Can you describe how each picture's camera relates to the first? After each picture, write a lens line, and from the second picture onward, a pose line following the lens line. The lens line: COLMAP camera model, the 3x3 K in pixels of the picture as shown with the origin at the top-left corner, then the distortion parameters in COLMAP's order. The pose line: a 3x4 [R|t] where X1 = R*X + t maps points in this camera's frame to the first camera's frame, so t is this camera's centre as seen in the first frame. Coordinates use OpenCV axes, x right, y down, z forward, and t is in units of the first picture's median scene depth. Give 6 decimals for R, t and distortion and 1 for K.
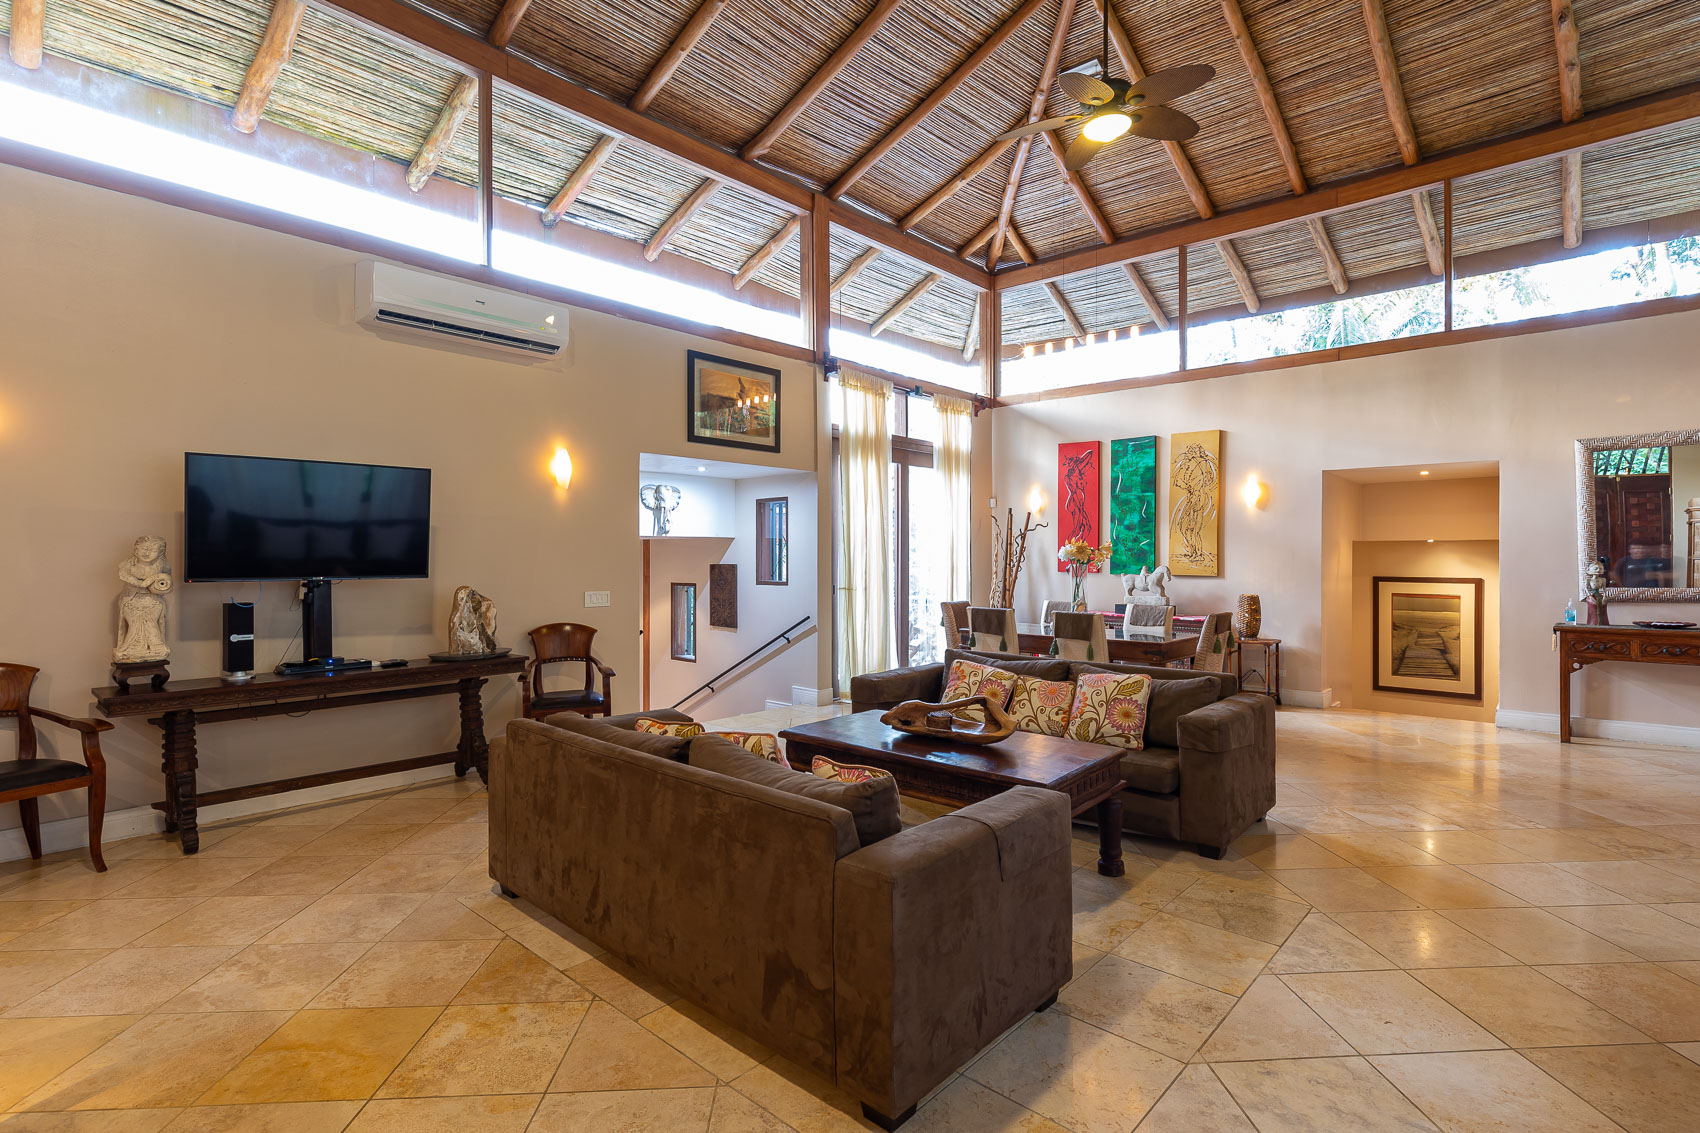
lens RADIAL K [[802.5, 0, 865.5], [0, 802.5, 557.8], [0, 0, 1]] dist [-0.000601, -0.000037]
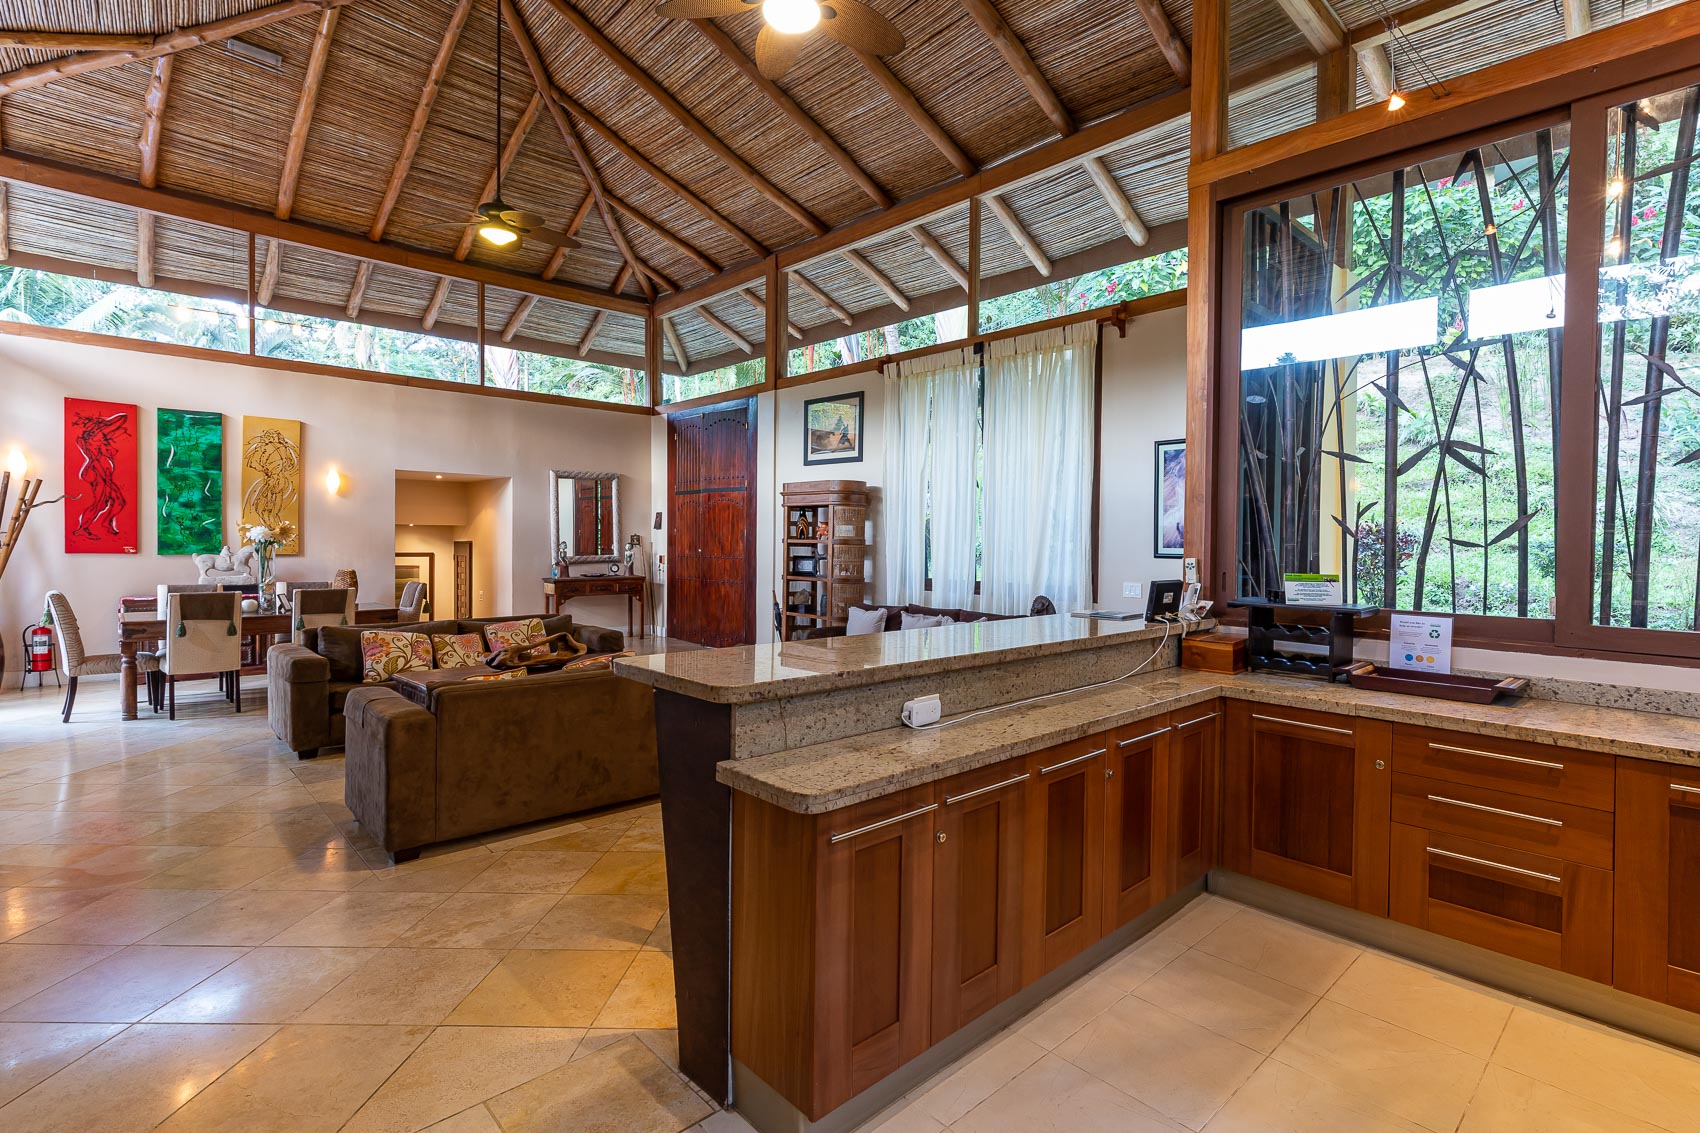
lens RADIAL K [[873.9, 0, 847.8], [0, 873.9, 565.5], [0, 0, 1]] dist [-0.037115, 0.008867]
pose [[0.104006, -0.031365, 0.994082, -0.651198], [-0.010189, 0.999417, 0.032600, -0.007940], [-0.994525, -0.013519, 0.103626, 0.127382]]
